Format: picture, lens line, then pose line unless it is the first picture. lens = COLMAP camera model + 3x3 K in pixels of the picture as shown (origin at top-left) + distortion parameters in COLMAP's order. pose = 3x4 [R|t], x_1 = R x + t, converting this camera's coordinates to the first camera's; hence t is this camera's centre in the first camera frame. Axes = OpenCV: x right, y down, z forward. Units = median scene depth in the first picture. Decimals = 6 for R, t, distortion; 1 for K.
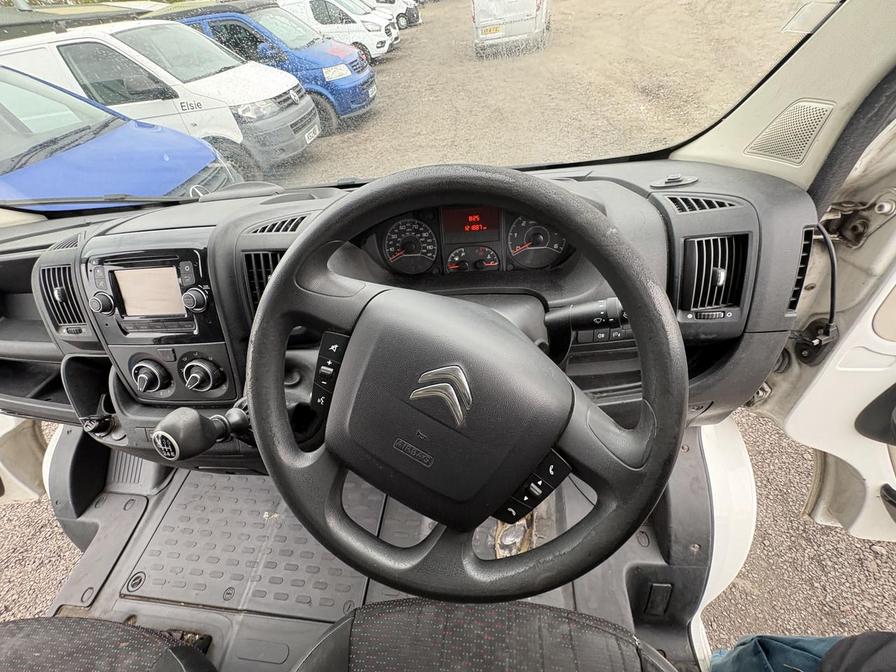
lens RADIAL K [[356.8, 0, 448.3], [0, 356.8, 336.5], [0, 0, 1]] dist [0.001342, -0.000083]
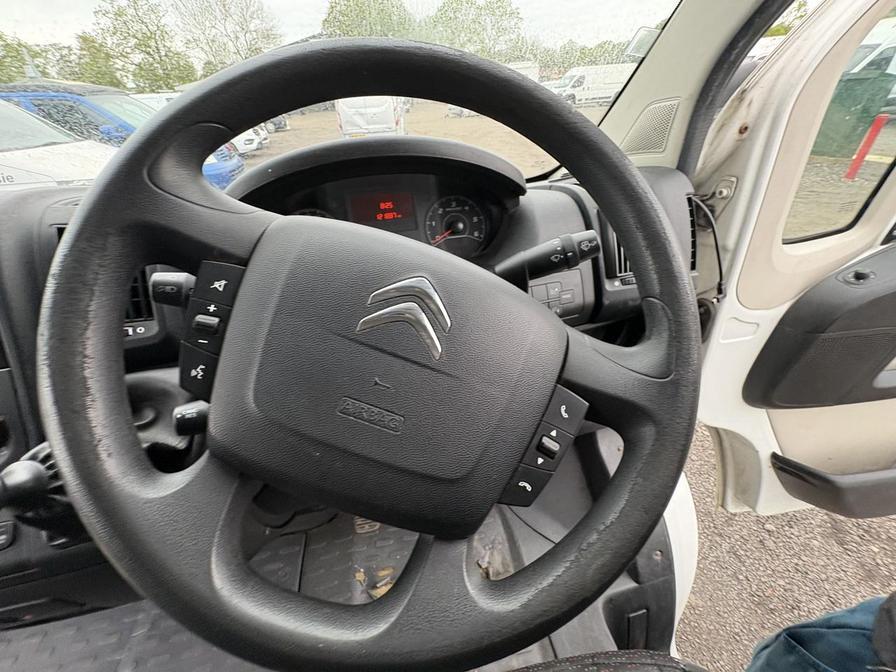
lens RADIAL K [[359.9, 0, 448.0], [0, 359.9, 336.0], [0, 0, 1]] dist [0.000733, 0.000512]
pose [[0.950617, -0.095811, 0.295207, -0.090924], [0.157064, 0.968880, -0.191316, 0.210448], [-0.267690, 0.228235, 0.936083, 0.216290]]
